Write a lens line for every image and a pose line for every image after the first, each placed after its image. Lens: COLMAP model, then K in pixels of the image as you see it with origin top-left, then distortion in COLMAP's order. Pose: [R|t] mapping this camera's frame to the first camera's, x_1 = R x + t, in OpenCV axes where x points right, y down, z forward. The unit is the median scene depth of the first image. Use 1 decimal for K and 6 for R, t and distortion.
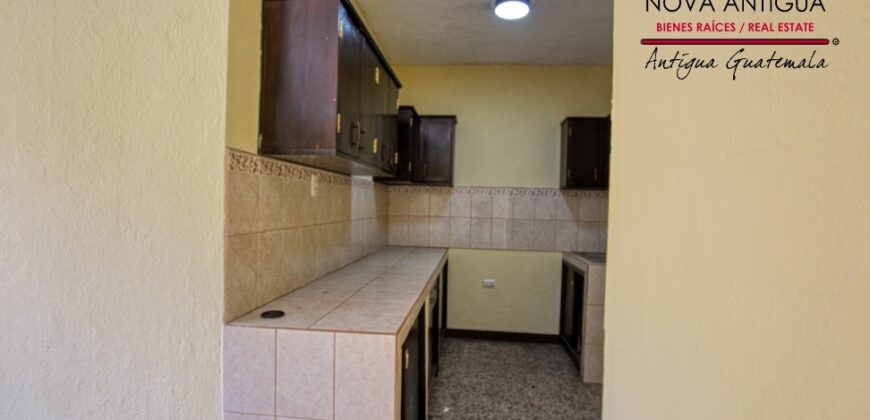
lens RADIAL K [[405.3, 0, 432.6], [0, 405.3, 210.5], [0, 0, 1]] dist [-0.029859, 0.002703]
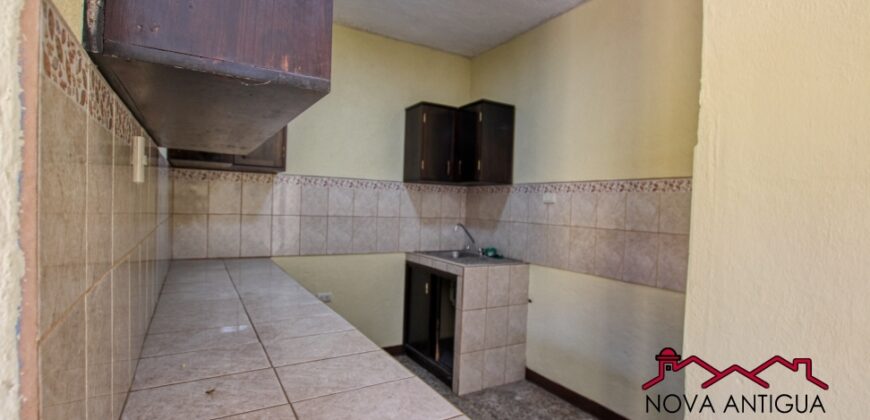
lens RADIAL K [[405.3, 0, 436.9], [0, 405.3, 212.6], [0, 0, 1]] dist [-0.029859, 0.002703]
pose [[0.802380, -0.012245, 0.596687, -0.159800], [-0.004128, 0.999652, 0.026065, -0.009122], [-0.596799, -0.023378, 0.802050, 0.236285]]
